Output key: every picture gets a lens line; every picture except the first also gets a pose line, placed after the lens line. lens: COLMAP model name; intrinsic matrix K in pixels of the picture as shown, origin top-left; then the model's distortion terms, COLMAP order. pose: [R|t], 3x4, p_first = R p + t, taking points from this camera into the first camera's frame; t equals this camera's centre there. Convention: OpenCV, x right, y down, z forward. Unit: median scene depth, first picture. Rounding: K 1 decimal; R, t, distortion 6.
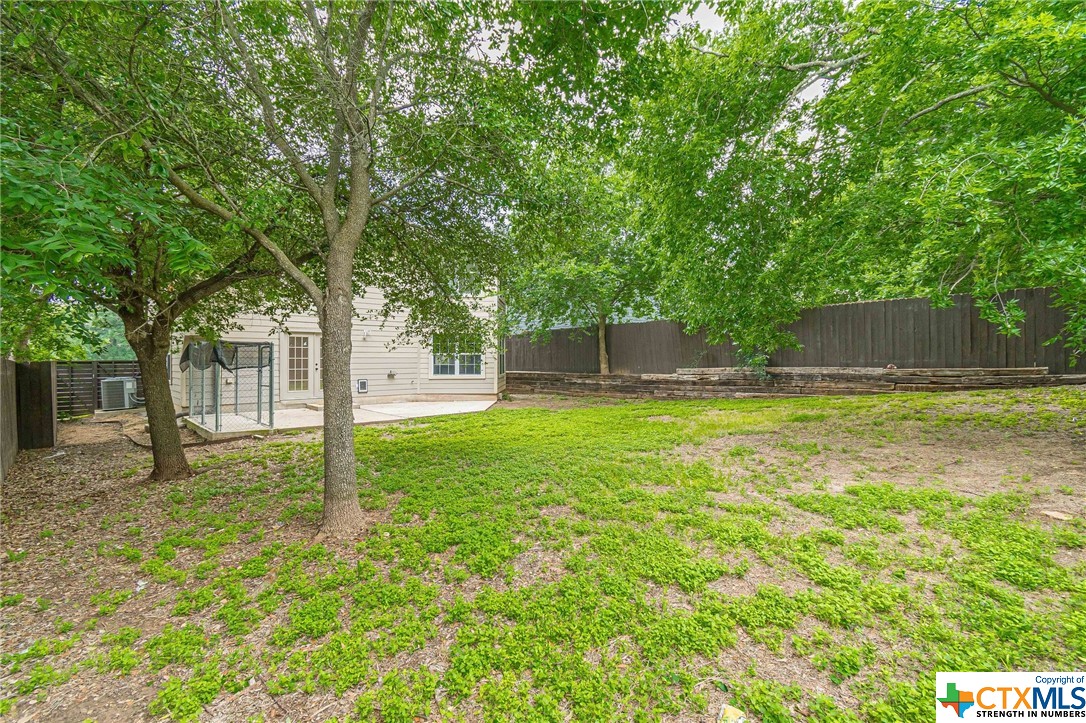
lens RADIAL K [[478.9, 0, 542.0], [0, 478.9, 359.9], [0, 0, 1]] dist [0.001667, -0.000686]
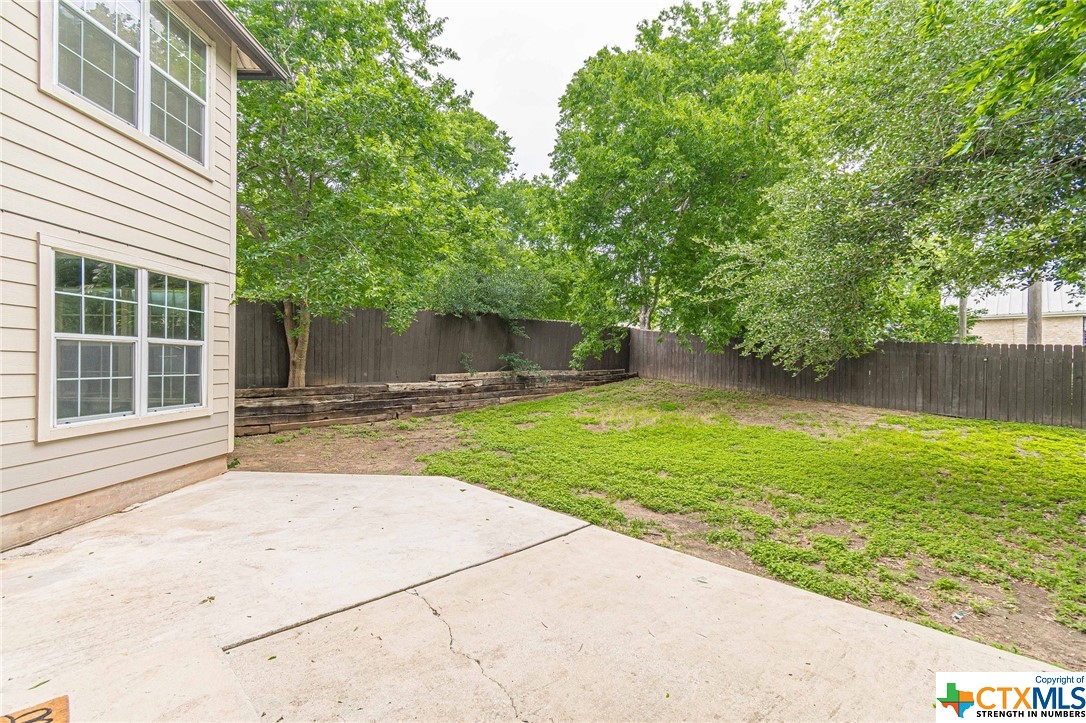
lens RADIAL K [[478.9, 0, 538.1], [0, 478.9, 365.1], [0, 0, 1]] dist [0.001667, -0.000686]
pose [[0.029059, -0.000936, 0.999577, -0.497170], [-0.007157, 0.999974, 0.001144, 0.000828], [-0.999552, -0.007187, 0.029051, 0.815189]]
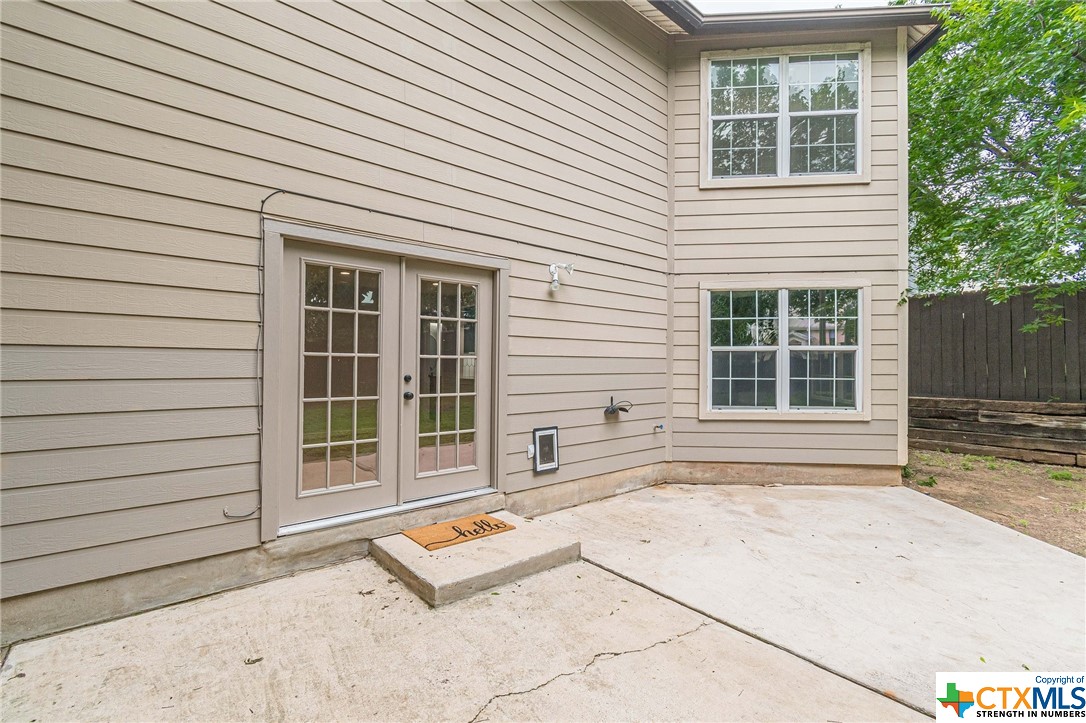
lens RADIAL K [[478.9, 0, 536.9], [0, 478.9, 359.3], [0, 0, 1]] dist [0.001667, -0.000686]
pose [[0.996201, 0.004699, -0.086951, -0.351407], [-0.005875, 0.999895, -0.013275, 0.001533], [0.086880, 0.013735, 0.996124, 0.692878]]
